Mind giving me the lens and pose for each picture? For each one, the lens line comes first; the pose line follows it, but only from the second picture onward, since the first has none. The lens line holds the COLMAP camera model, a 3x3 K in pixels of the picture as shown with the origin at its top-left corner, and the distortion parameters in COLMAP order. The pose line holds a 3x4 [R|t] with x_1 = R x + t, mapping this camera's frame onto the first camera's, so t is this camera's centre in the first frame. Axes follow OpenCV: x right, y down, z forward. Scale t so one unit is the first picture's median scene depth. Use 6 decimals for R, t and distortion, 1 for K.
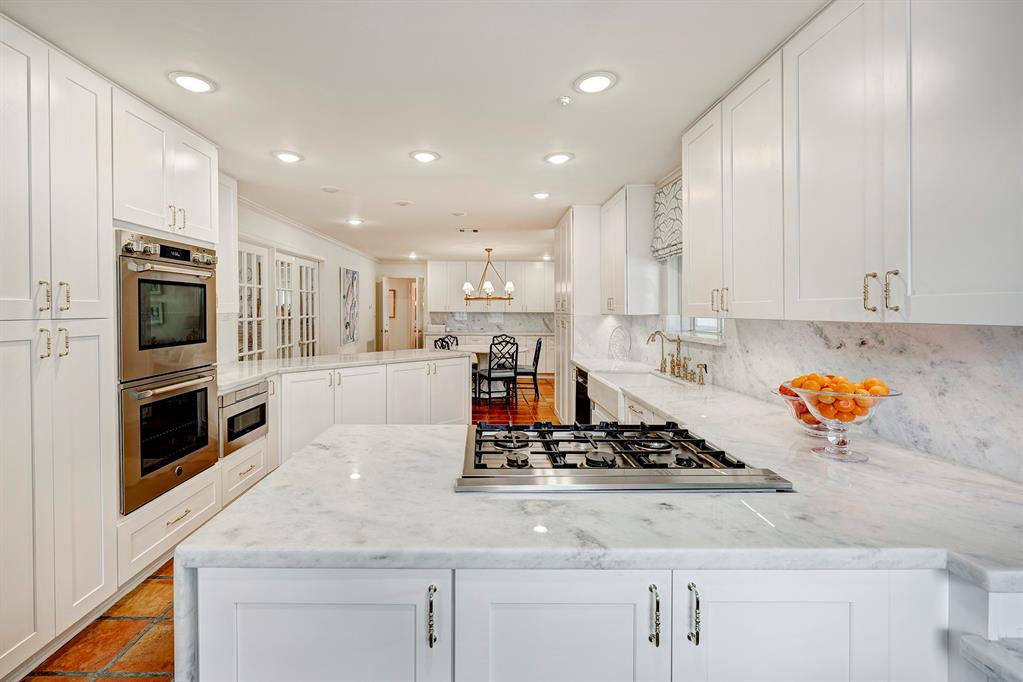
lens RADIAL K [[462.9, 0, 488.7], [0, 462.9, 312.9], [0, 0, 1]] dist [0.000685, -0.000166]
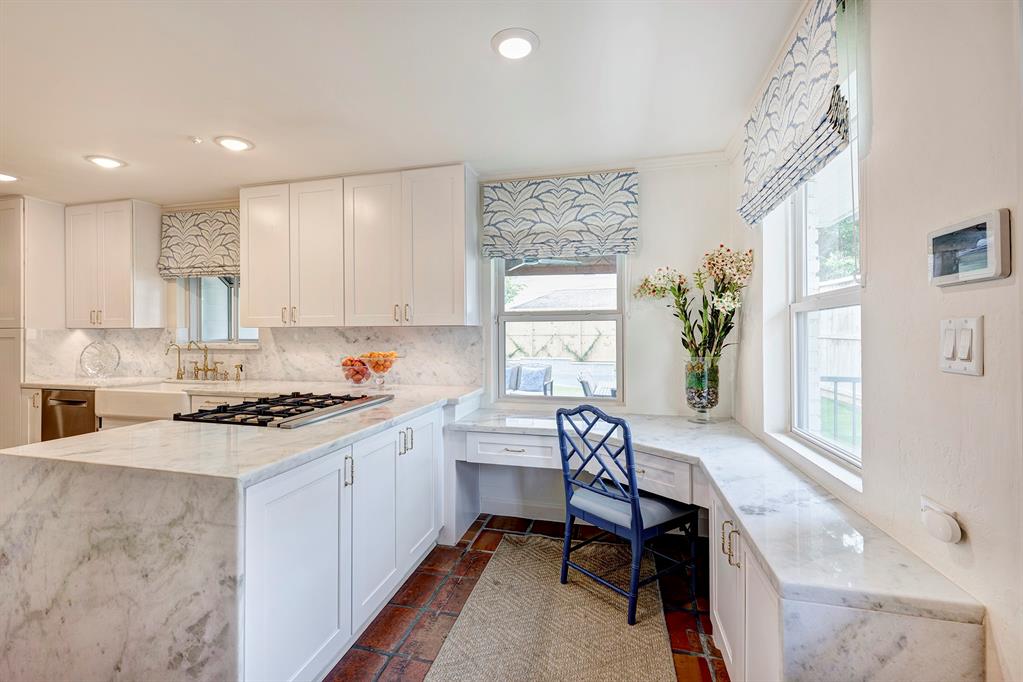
lens RADIAL K [[439.9, 0, 511.5], [0, 439.9, 341.0], [0, 0, 1]] dist [0.000119, 0.000022]
pose [[0.228856, -0.018355, 0.973287, -0.644946], [0.009490, 0.999817, 0.016624, 0.035792], [-0.973414, 0.005432, 0.228988, -0.028643]]
